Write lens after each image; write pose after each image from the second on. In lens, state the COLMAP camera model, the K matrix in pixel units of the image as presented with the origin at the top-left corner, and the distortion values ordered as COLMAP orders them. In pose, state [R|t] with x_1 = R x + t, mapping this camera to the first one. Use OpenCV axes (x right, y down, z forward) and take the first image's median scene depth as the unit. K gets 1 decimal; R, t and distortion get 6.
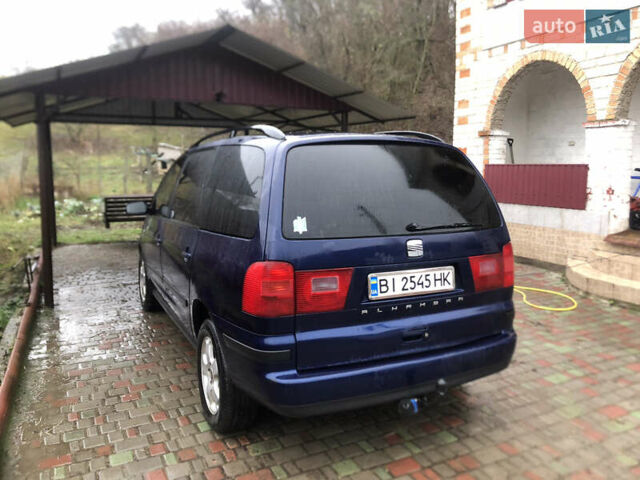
lens RADIAL K [[528.7, 0, 320.0], [0, 528.7, 240.0], [0, 0, 1]] dist [0.024655, -0.004495]
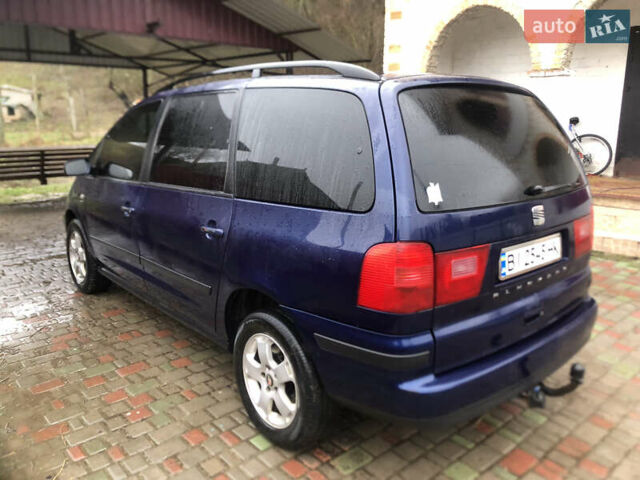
lens RADIAL K [[528.7, 0, 320.0], [0, 528.7, 240.0], [0, 0, 1]] dist [0.024655, -0.004495]
pose [[0.967347, -0.054520, 0.247521, -0.360163], [0.030785, 0.994634, 0.098770, -0.038655], [-0.251577, -0.087925, 0.963835, 0.255239]]
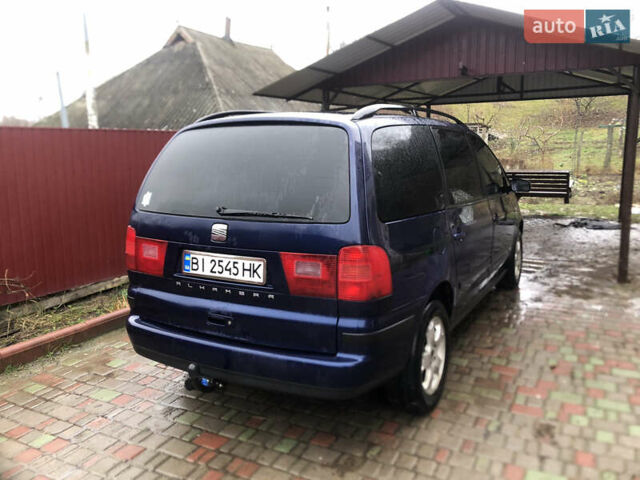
lens RADIAL K [[522.8, 0, 320.0], [0, 522.8, 240.0], [0, 0, 1]] dist [-0.001341, -0.000465]
pose [[0.569922, 0.129834, -0.811377, 1.047820], [-0.089999, 0.991361, 0.095417, -0.078202], [0.816755, 0.018643, 0.576683, 0.571396]]
